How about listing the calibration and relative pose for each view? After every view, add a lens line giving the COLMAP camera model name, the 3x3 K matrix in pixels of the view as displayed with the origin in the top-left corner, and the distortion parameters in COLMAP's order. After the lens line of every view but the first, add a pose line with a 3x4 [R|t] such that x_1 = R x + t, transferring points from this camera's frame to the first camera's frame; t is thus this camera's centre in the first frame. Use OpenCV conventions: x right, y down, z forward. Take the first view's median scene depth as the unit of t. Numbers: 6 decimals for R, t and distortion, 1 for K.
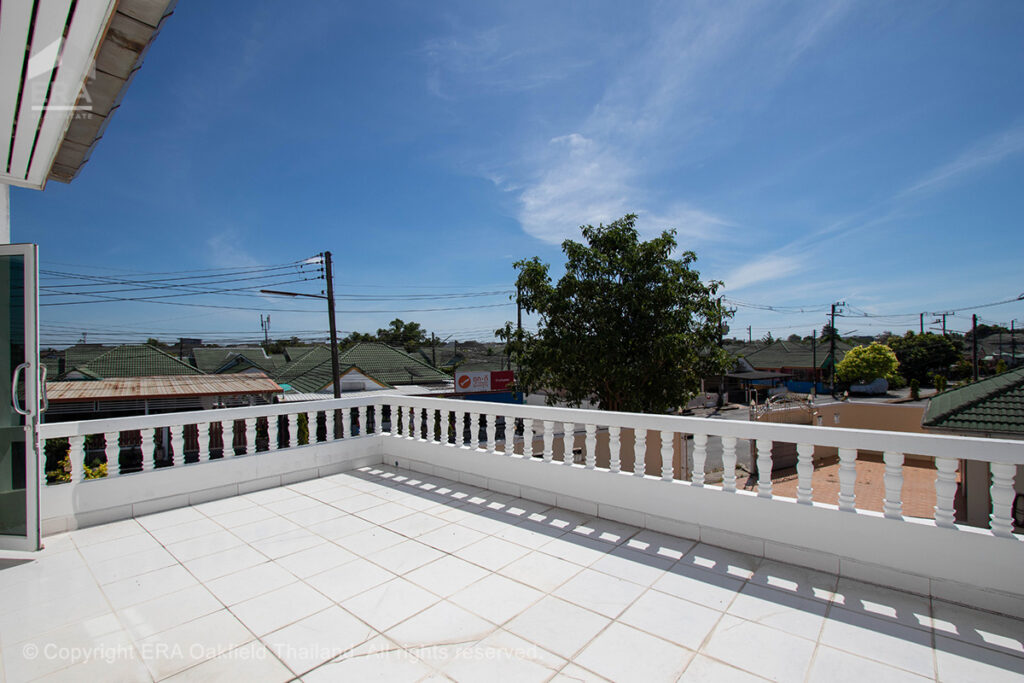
lens RADIAL K [[478.2, 0, 510.4], [0, 478.2, 346.9], [0, 0, 1]] dist [-0.000454, -0.000122]
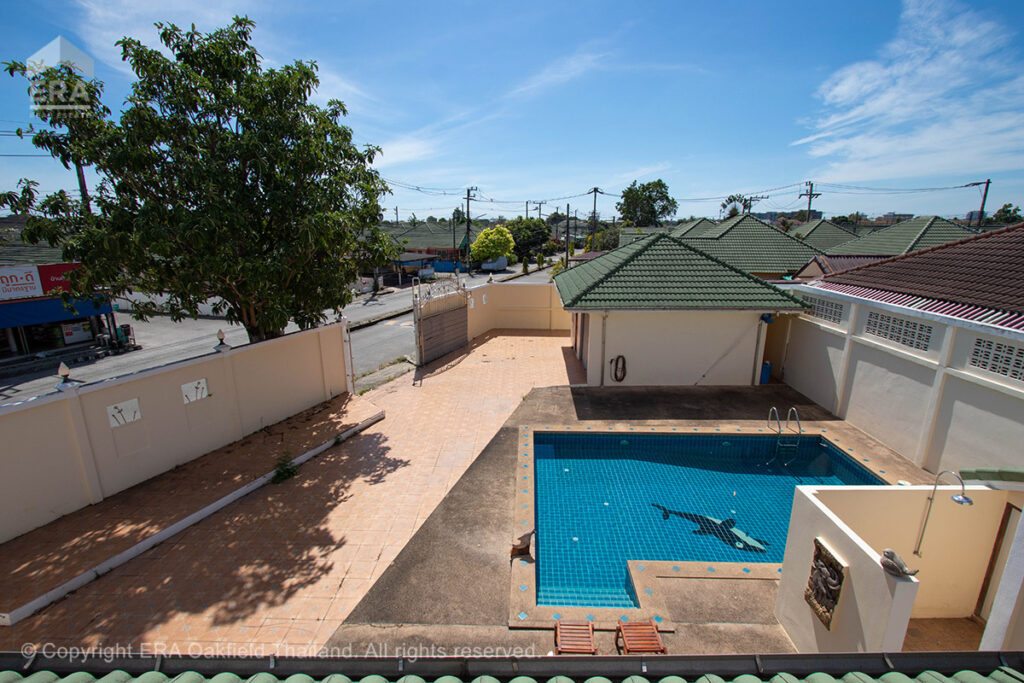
lens RADIAL K [[478.2, 0, 510.4], [0, 478.2, 346.9], [0, 0, 1]] dist [-0.000454, -0.000122]
pose [[0.768051, -0.143593, 0.624083, 0.055677], [-0.013290, 0.970753, 0.239712, -0.004547], [-0.640251, -0.192405, 0.743679, 0.180998]]
